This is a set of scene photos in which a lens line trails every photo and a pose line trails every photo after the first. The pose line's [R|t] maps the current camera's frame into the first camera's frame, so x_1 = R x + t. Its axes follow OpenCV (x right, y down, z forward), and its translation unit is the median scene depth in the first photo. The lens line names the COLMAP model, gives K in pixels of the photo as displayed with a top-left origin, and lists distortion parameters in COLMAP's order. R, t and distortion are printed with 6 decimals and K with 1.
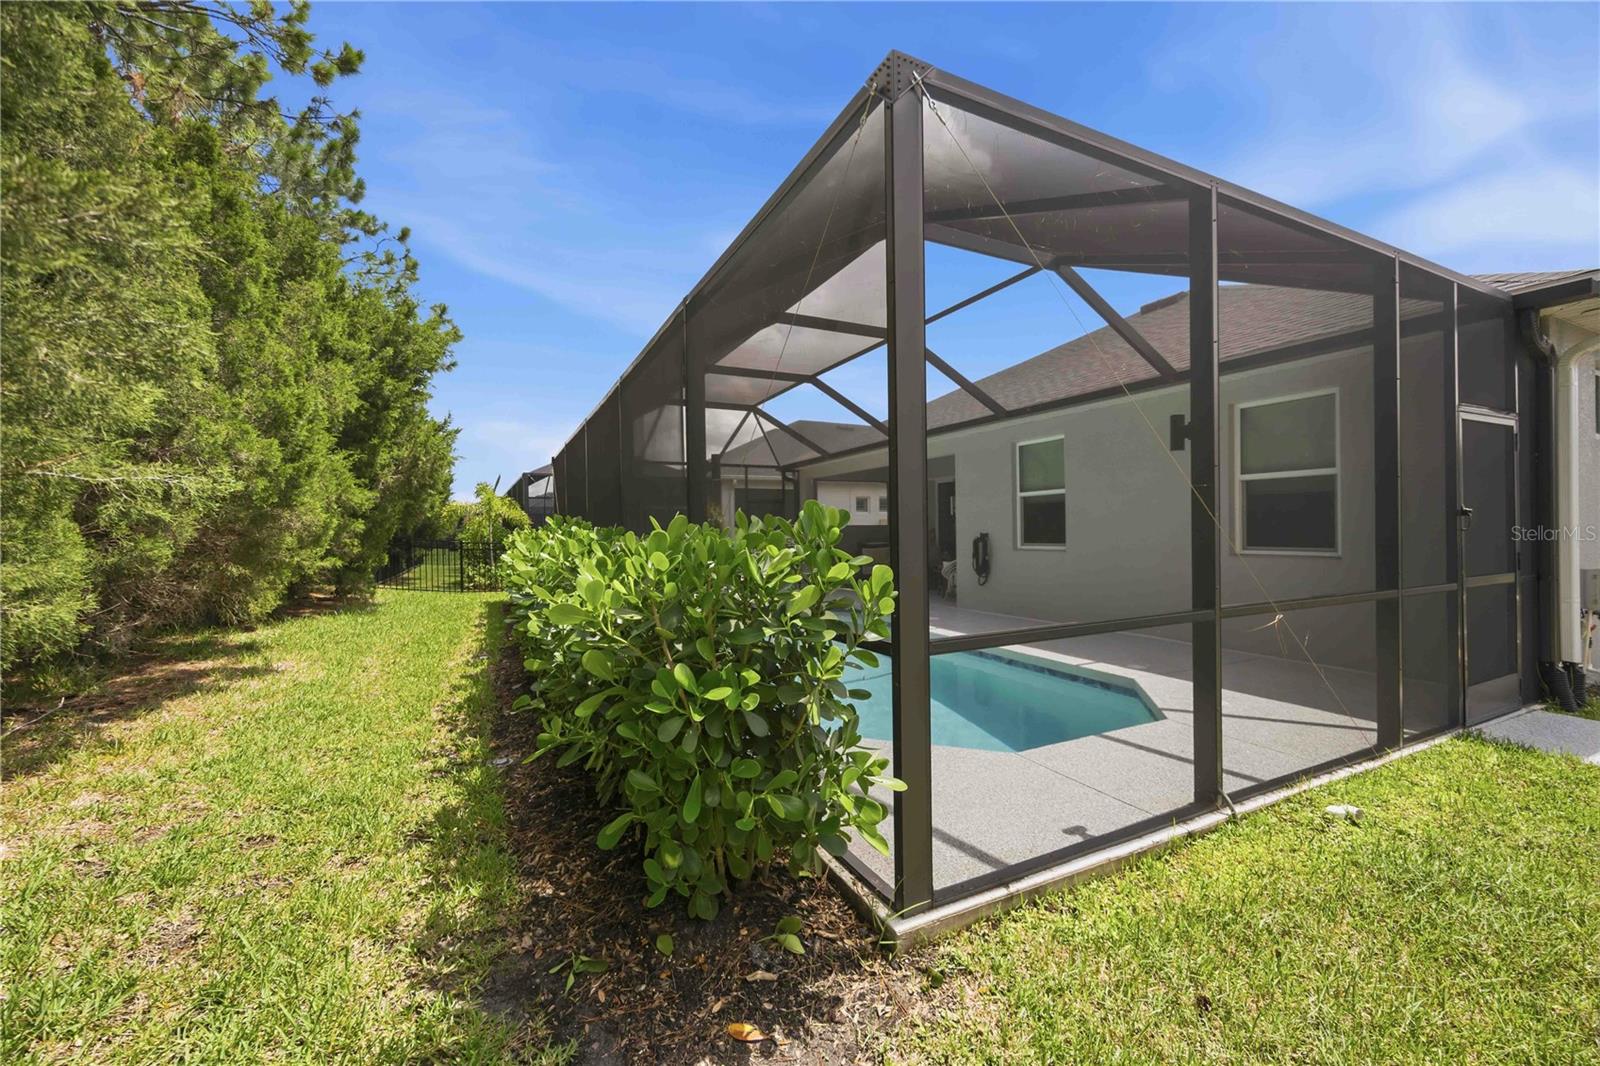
lens RADIAL K [[609.9, 0, 800.0], [0, 609.9, 533.0], [0, 0, 1]] dist [0.000145, 0.000025]
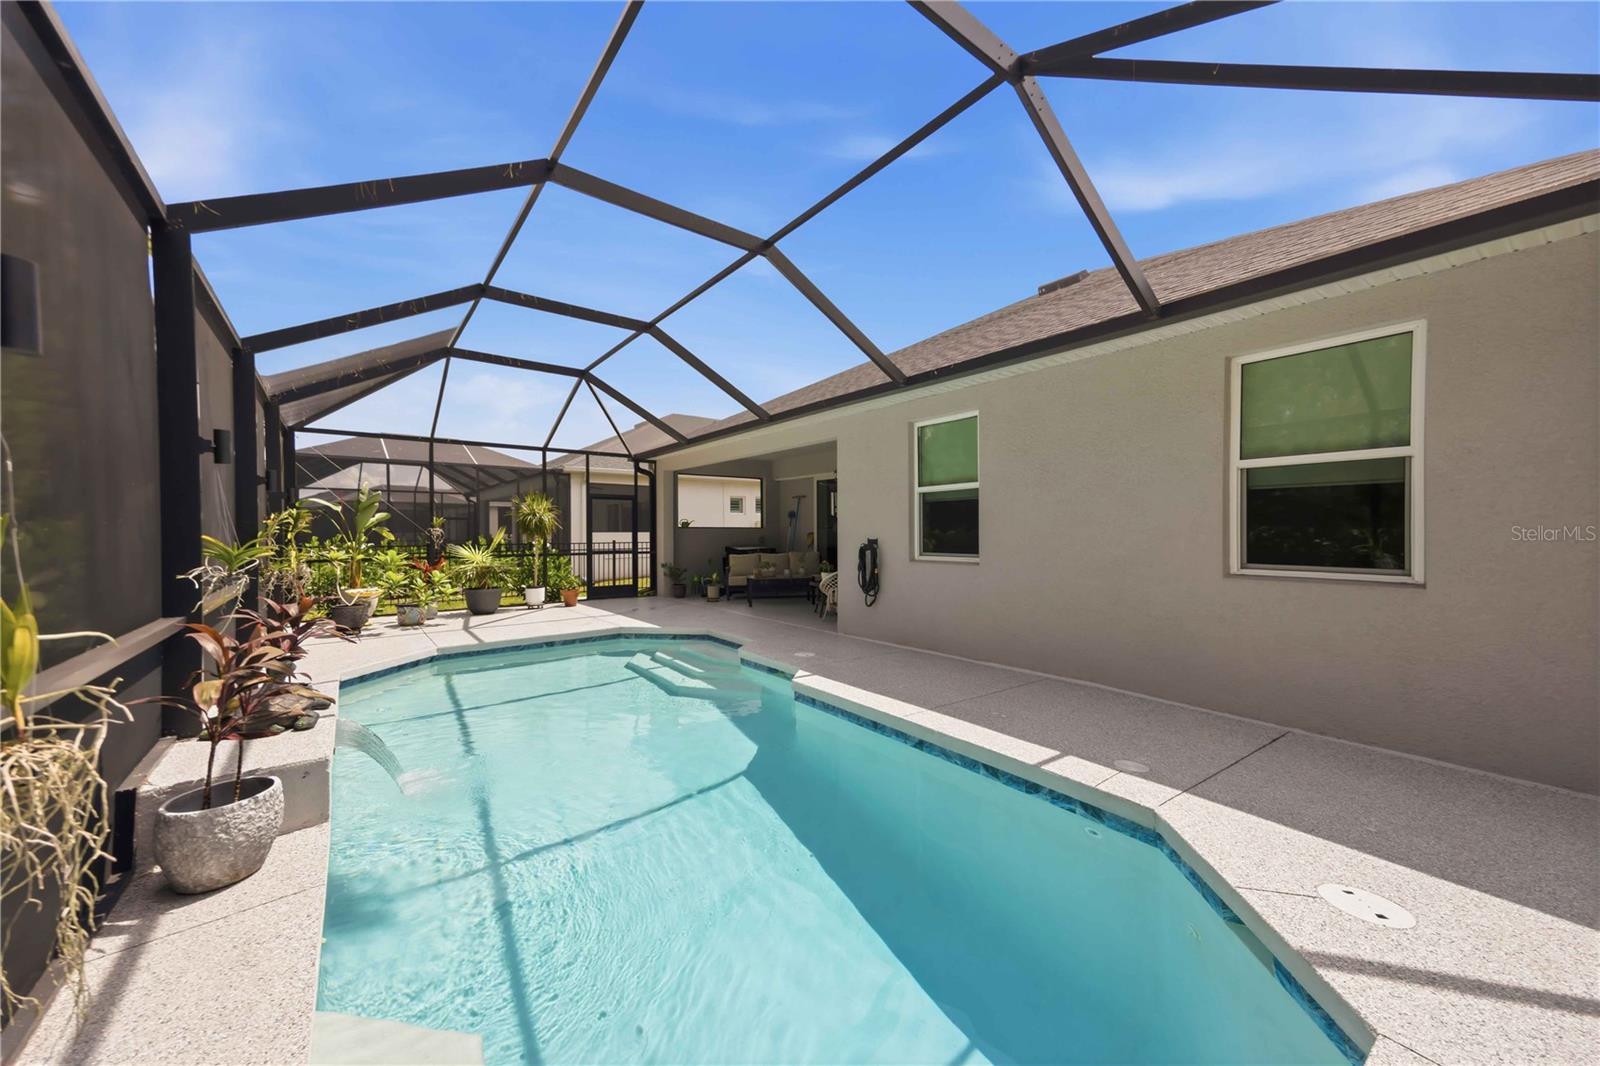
lens RADIAL K [[568.5, 0, 800.0], [0, 568.5, 533.0], [0, 0, 1]] dist [0.000101, 0.000008]
pose [[0.982313, 0.011942, 0.186867, 0.072680], [-0.011045, 0.999922, -0.005842, -0.002196], [-0.186922, 0.003675, 0.982368, 0.296335]]
